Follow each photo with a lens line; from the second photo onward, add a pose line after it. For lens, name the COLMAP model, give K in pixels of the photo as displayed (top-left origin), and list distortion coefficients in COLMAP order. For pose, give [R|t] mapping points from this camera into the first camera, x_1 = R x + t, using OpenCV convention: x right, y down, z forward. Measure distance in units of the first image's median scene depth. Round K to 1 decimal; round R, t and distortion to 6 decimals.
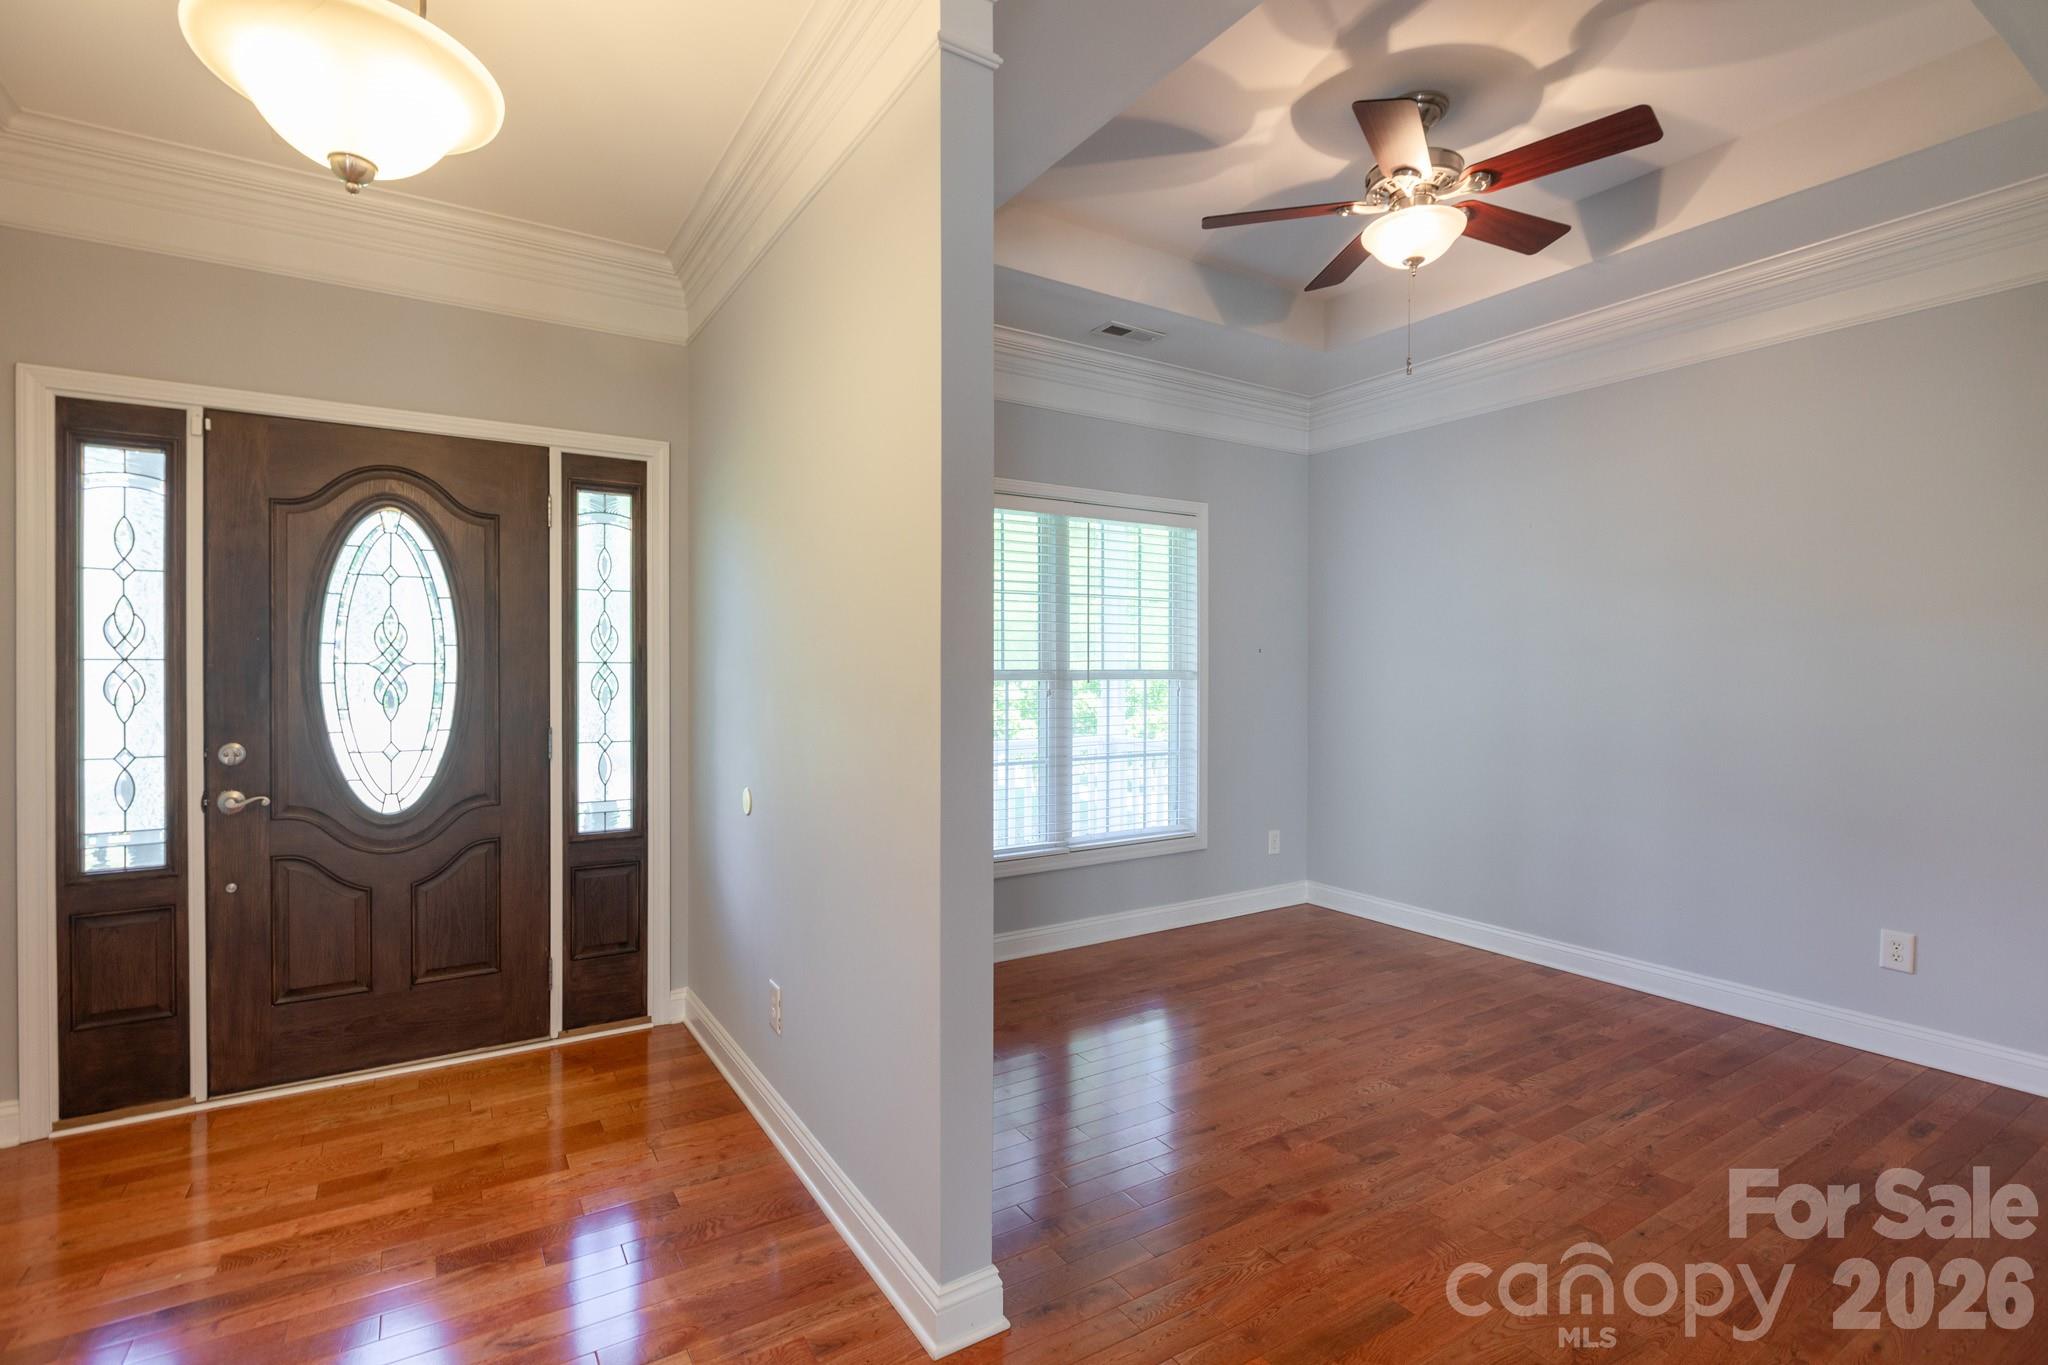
lens RADIAL K [[972.2, 0, 1015.5], [0, 972.2, 668.1], [0, 0, 1]] dist [-0.002628, -0.000157]
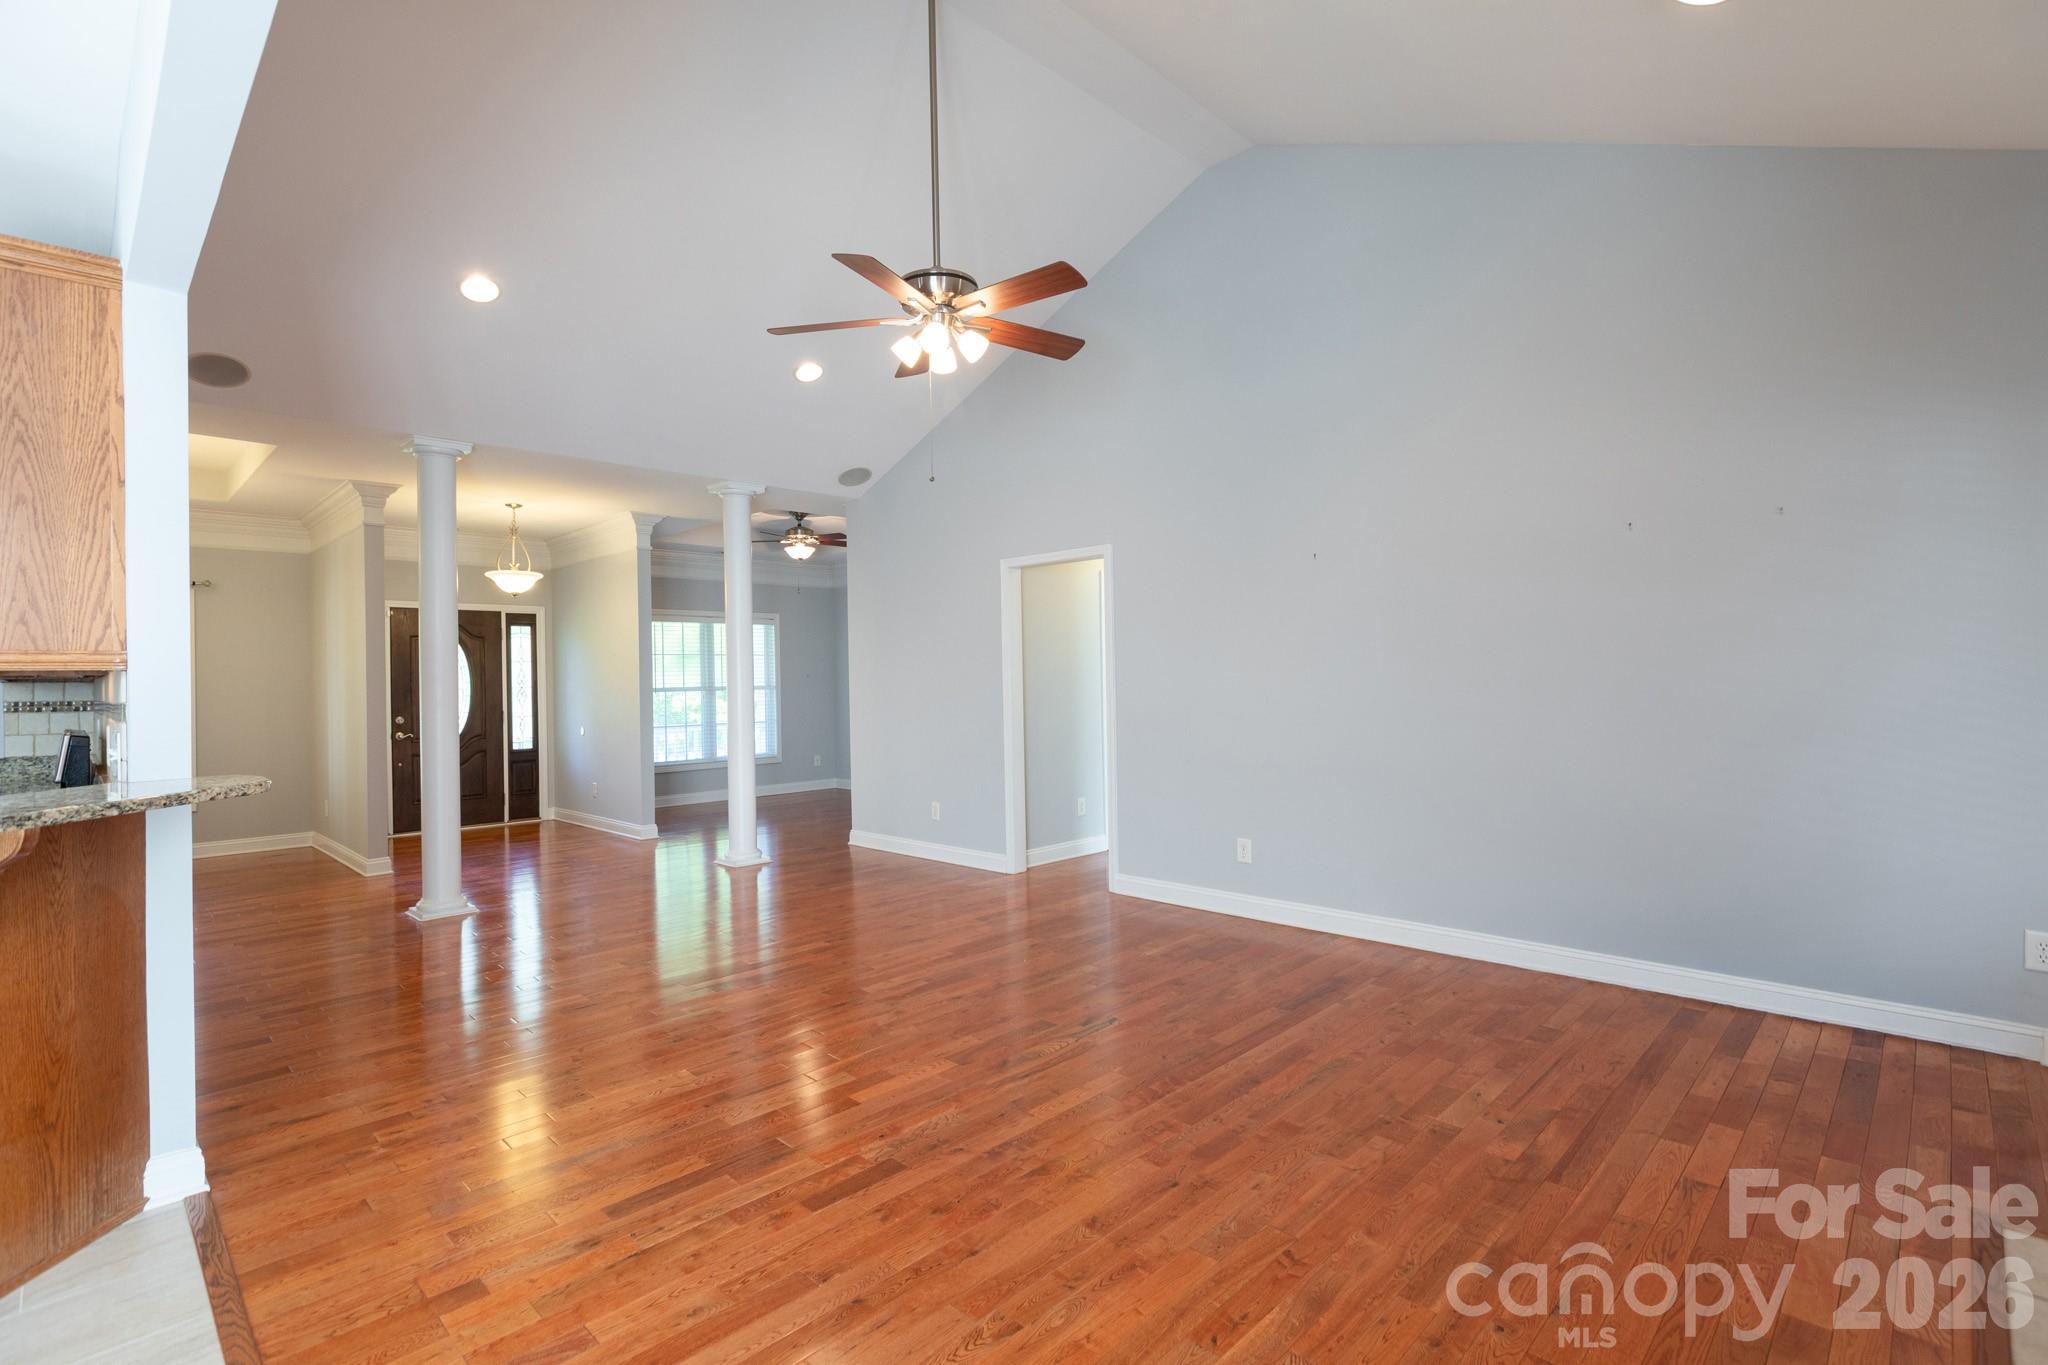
lens RADIAL K [[972.2, 0, 1027.9], [0, 972.2, 672.1], [0, 0, 1]] dist [-0.002628, -0.000157]
pose [[0.971566, -0.017939, 0.236090, 0.331736], [0.020977, 0.999726, -0.010363, 0.008723], [-0.235839, 0.015021, 0.971676, -2.075541]]
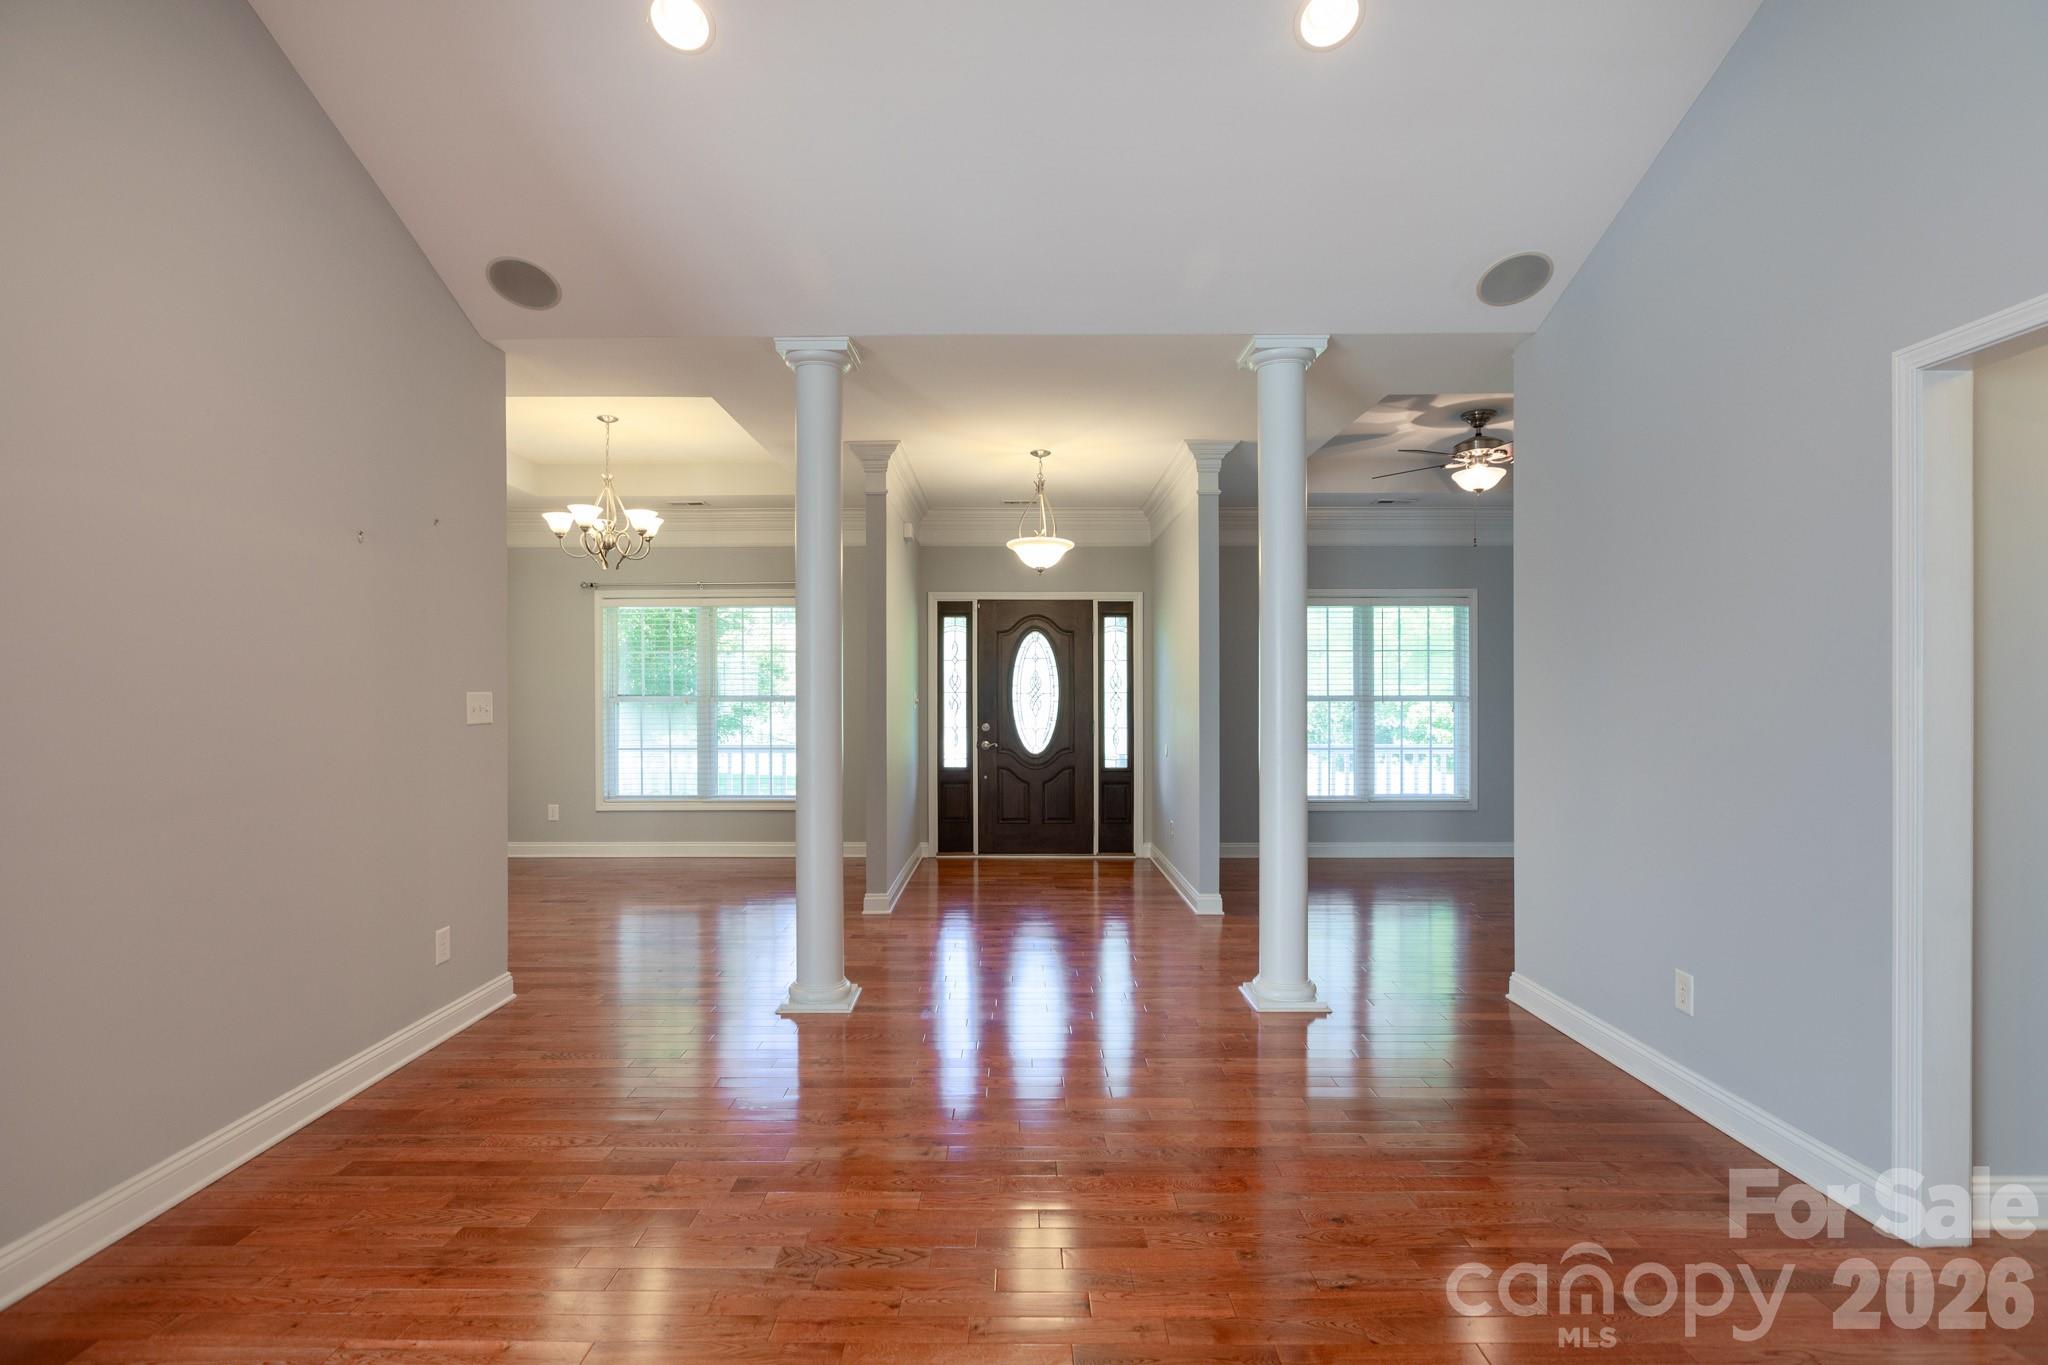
lens RADIAL K [[972.2, 0, 1002.1], [0, 972.2, 697.0], [0, 0, 1]] dist [-0.002628, -0.000157]
pose [[0.840386, -0.001981, -0.541984, 0.592668], [0.000909, 0.999997, -0.002246, 0.009094], [0.541987, 0.001395, 0.840386, -1.063547]]
